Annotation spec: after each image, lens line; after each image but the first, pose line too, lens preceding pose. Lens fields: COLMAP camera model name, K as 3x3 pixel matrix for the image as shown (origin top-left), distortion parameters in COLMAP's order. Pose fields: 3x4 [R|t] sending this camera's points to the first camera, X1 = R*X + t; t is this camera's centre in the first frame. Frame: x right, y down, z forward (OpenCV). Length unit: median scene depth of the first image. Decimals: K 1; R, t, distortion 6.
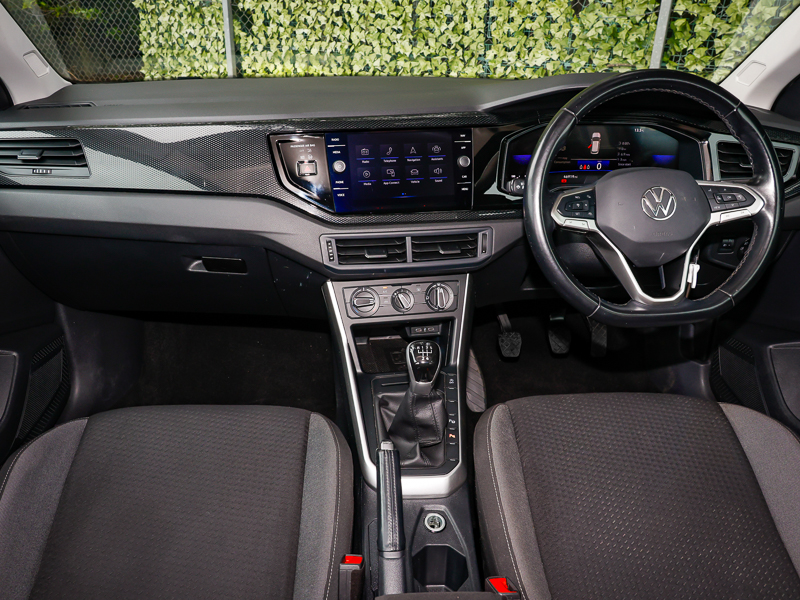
lens RADIAL K [[635.7, 0, 399.9], [0, 635.7, 298.3], [0, 0, 1]] dist [0.017283, -0.004171]
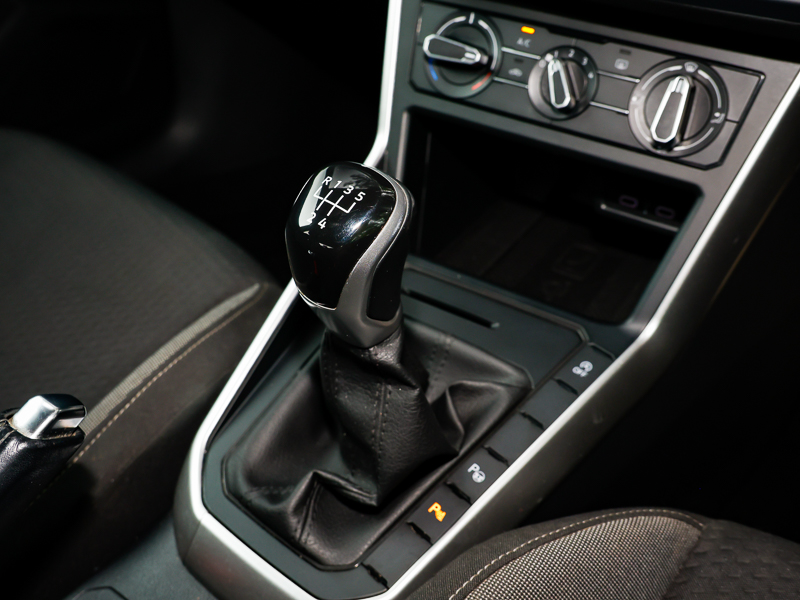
lens RADIAL K [[925.5, 0, 395.3], [0, 925.5, 283.2], [0, 0, 1]] dist [0.022173, 0.000000]
pose [[0.713420, 0.392835, -0.580269, 0.266230], [-0.306318, 0.919606, 0.245955, 0.007248], [0.630239, 0.002277, 0.776398, 0.587091]]
